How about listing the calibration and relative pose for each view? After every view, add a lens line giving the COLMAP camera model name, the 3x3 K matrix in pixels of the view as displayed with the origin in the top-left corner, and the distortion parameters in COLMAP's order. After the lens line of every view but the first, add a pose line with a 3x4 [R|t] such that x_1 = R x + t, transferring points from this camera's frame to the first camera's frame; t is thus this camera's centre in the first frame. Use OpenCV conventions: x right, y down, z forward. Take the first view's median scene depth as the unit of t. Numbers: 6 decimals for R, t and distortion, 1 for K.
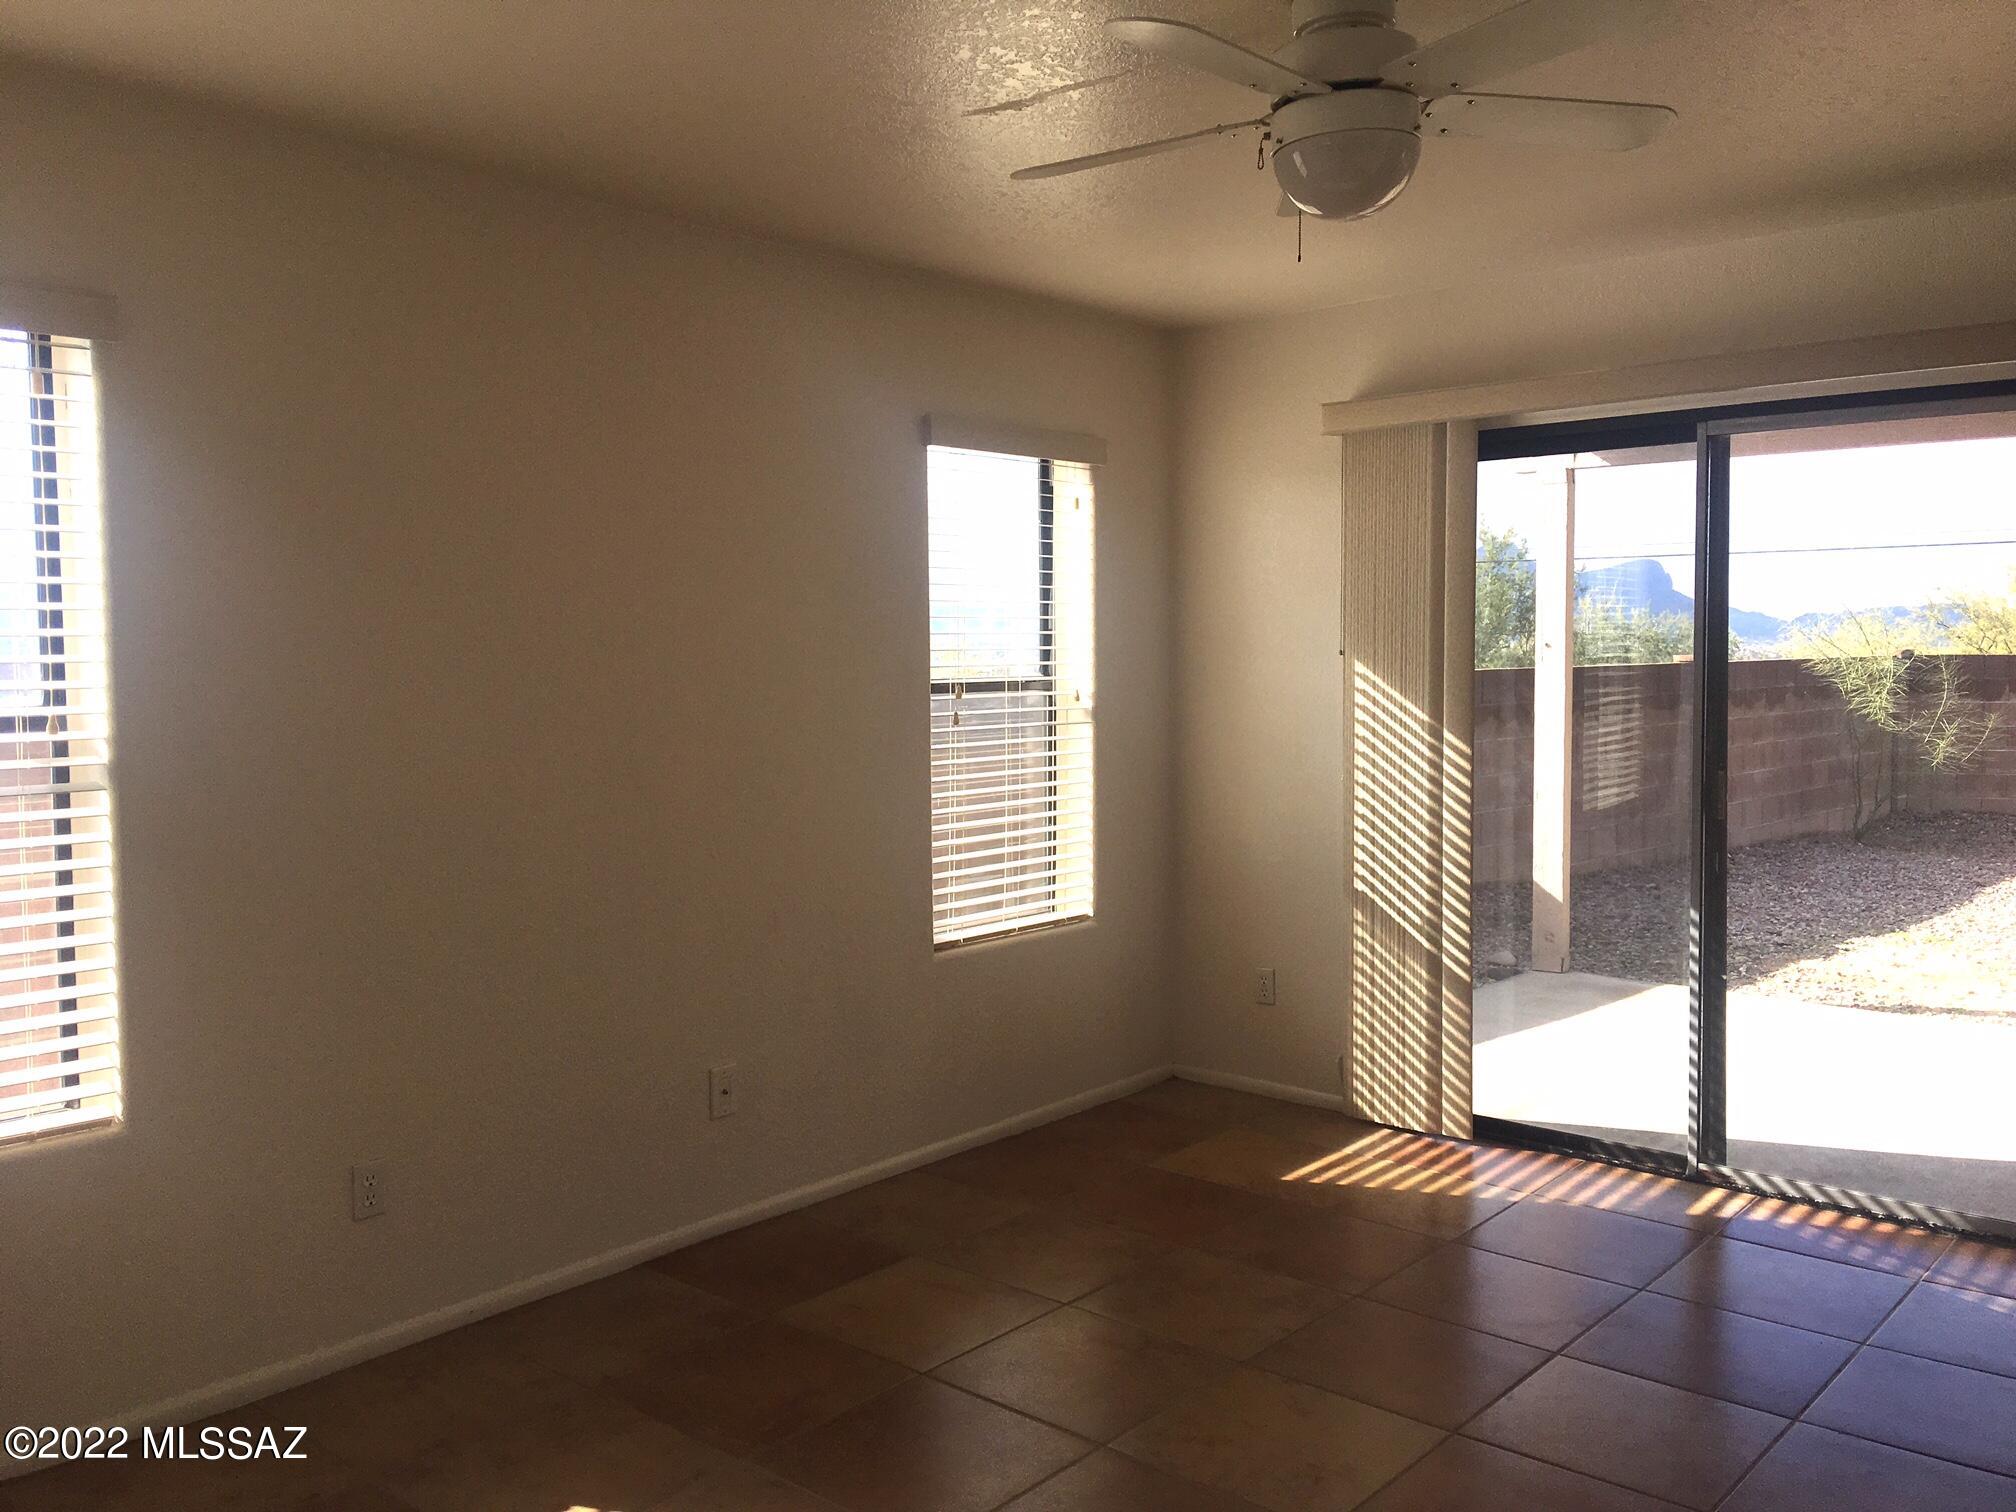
lens RADIAL K [[1717.2, 0, 1022.9], [0, 1717.2, 762.5], [0, 0, 1]] dist [0.018145, -0.018909]
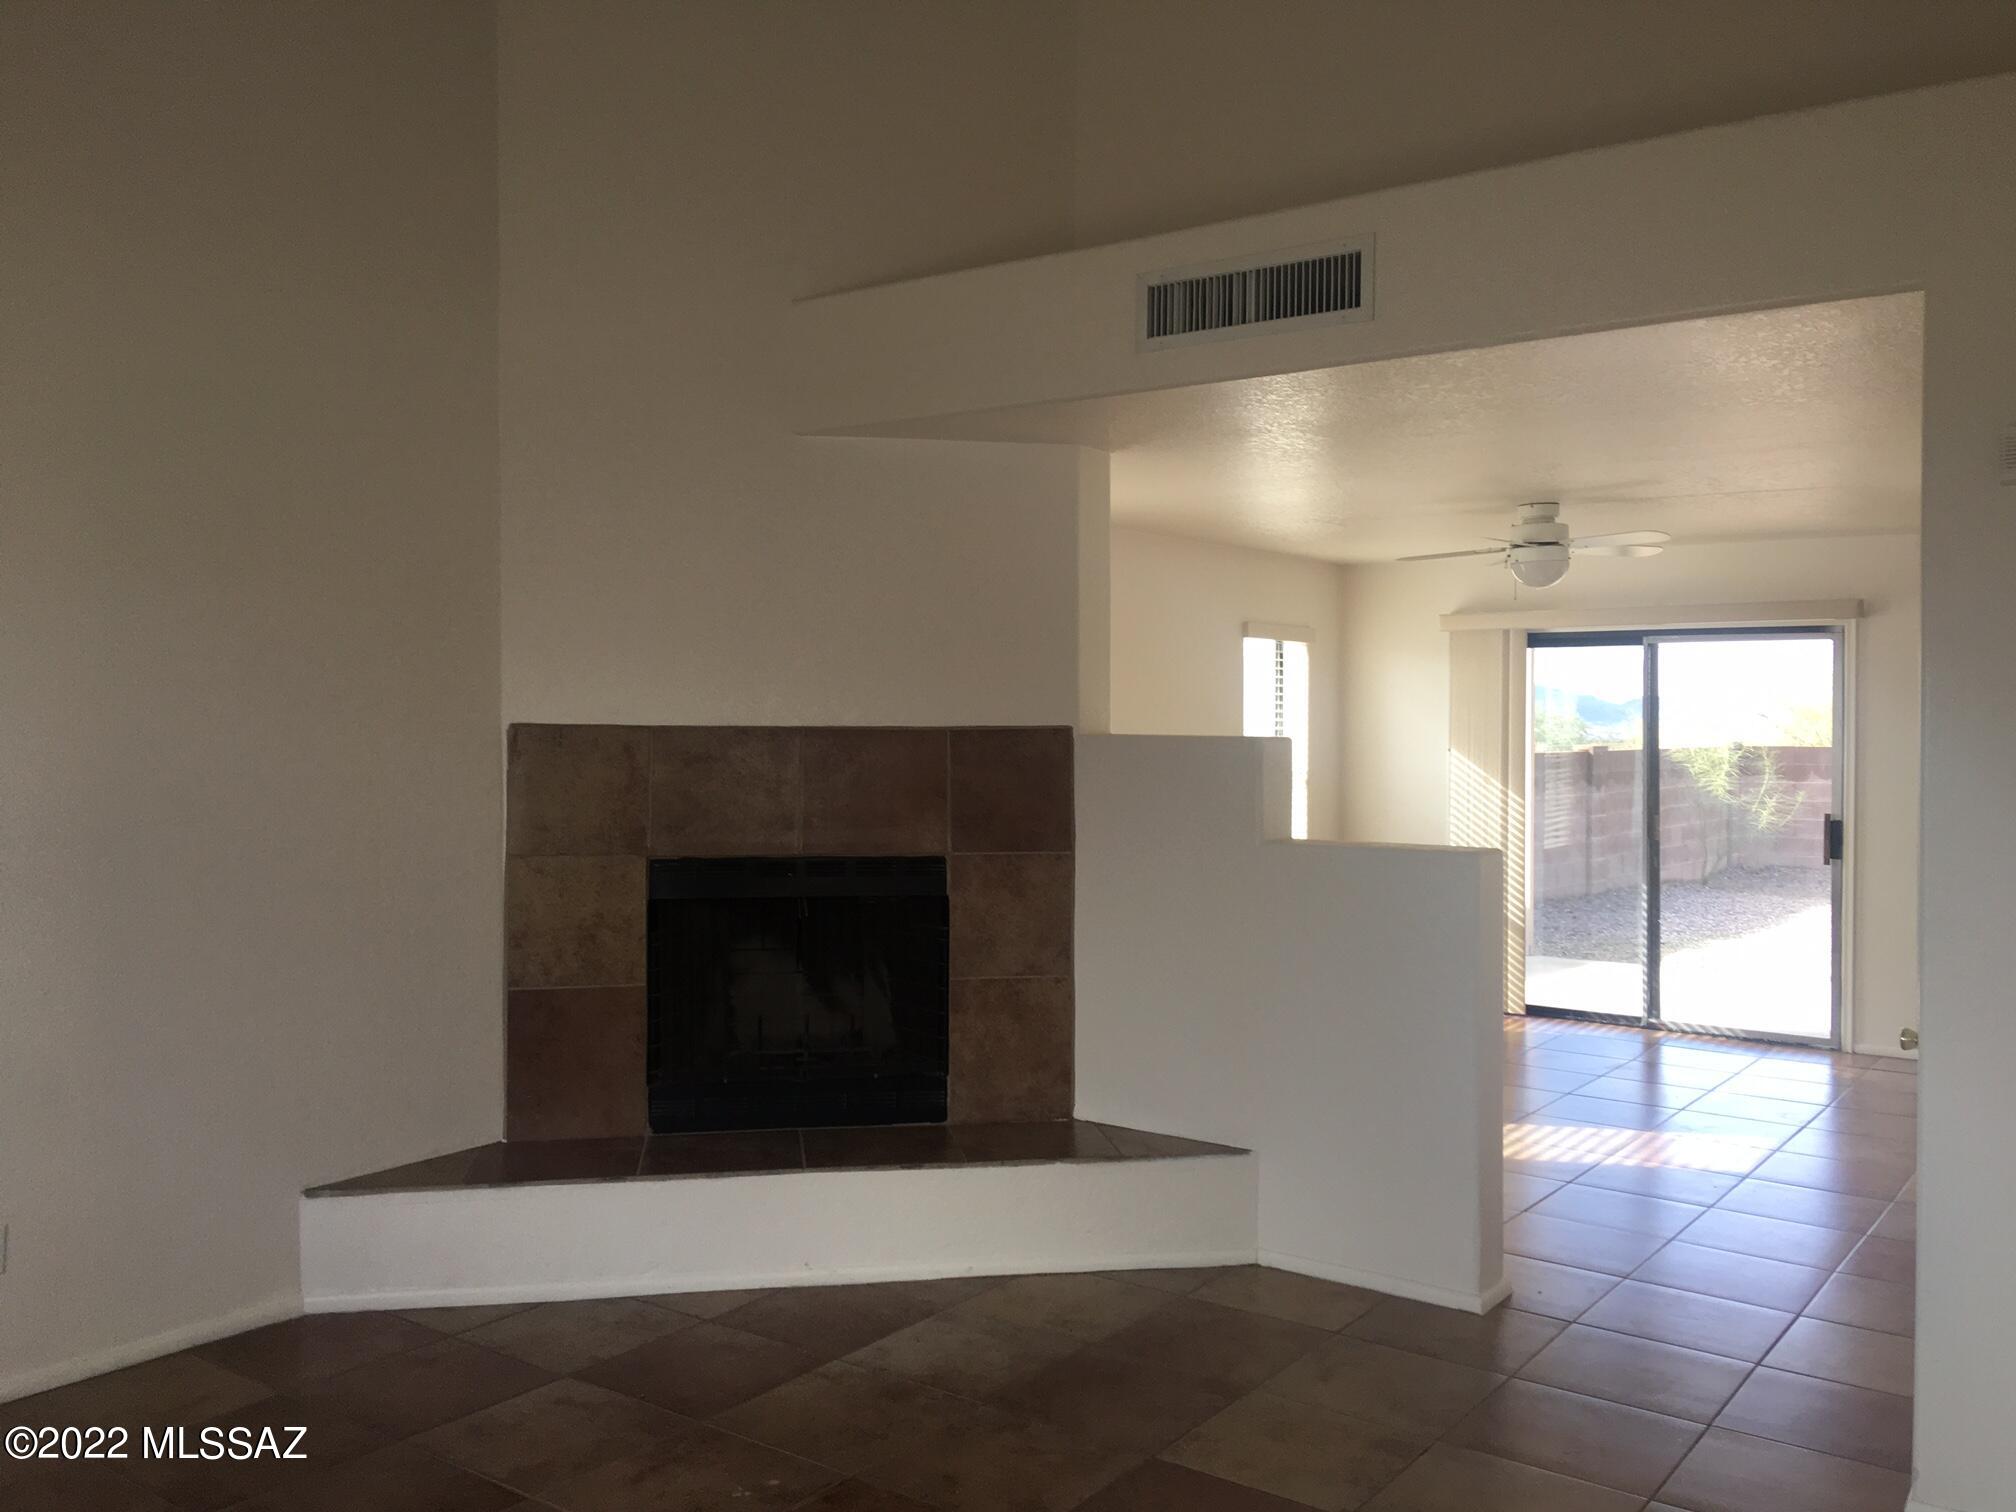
lens RADIAL K [[1717.2, 0, 996.0], [0, 1717.2, 742.5], [0, 0, 1]] dist [0.018145, -0.018909]
pose [[0.997449, 0.009909, 0.070686, -0.415839], [-0.005963, 0.998423, -0.055815, 0.033295], [-0.071128, 0.055251, 0.995936, -0.773503]]
